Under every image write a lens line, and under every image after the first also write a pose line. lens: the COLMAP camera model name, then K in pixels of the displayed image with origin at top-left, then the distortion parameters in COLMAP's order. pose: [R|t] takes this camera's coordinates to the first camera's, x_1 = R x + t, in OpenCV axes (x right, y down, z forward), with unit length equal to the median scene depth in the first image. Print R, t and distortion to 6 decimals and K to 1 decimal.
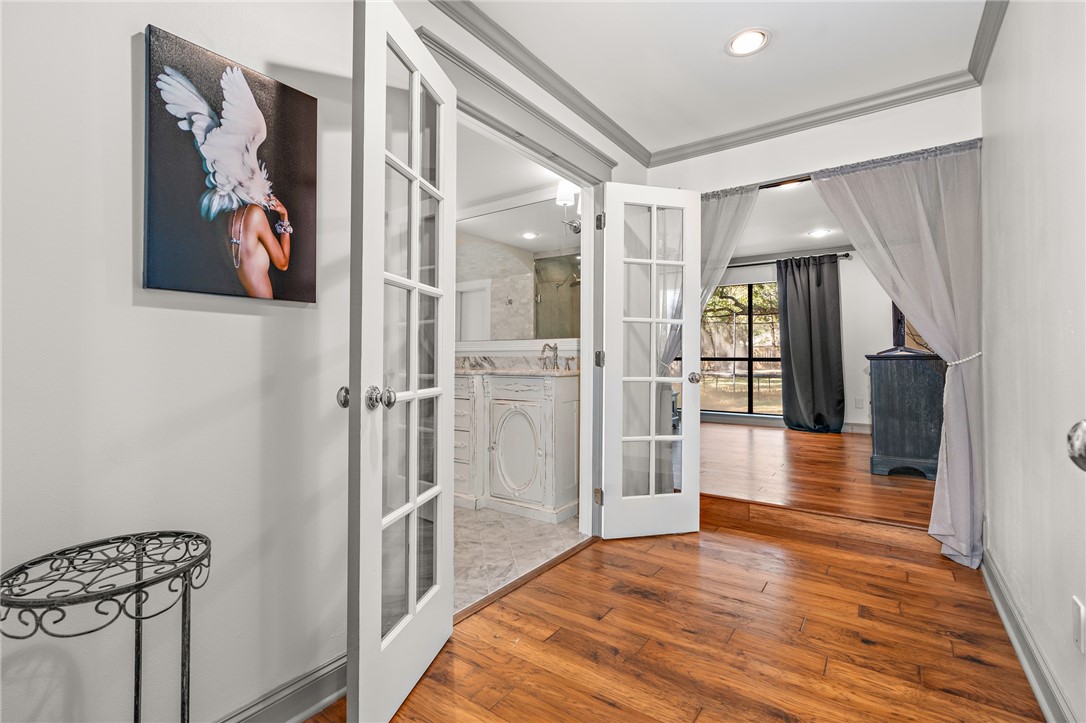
lens RADIAL K [[494.1, 0, 541.1], [0, 494.1, 351.2], [0, 0, 1]] dist [0.001820, 0.000187]
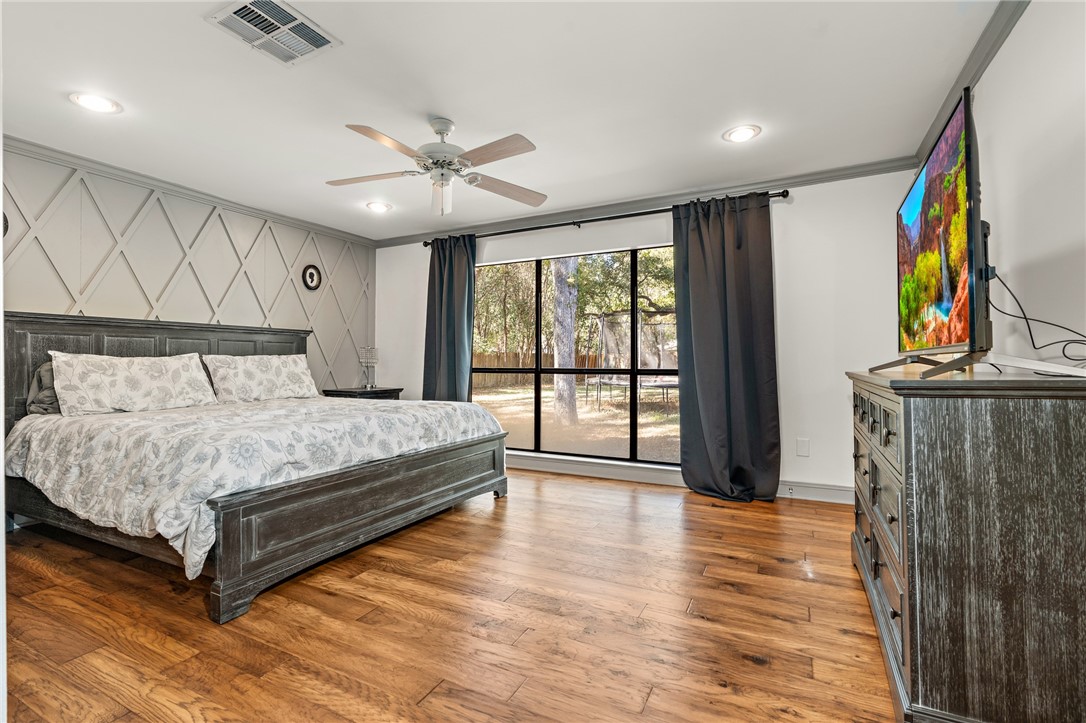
lens RADIAL K [[494.1, 0, 544.5], [0, 494.1, 363.6], [0, 0, 1]] dist [0.001820, 0.000187]
pose [[0.988849, -0.005324, 0.148824, 0.247809], [0.002547, 0.999819, 0.018847, -0.005933], [-0.148897, -0.018257, 0.988684, 0.455828]]
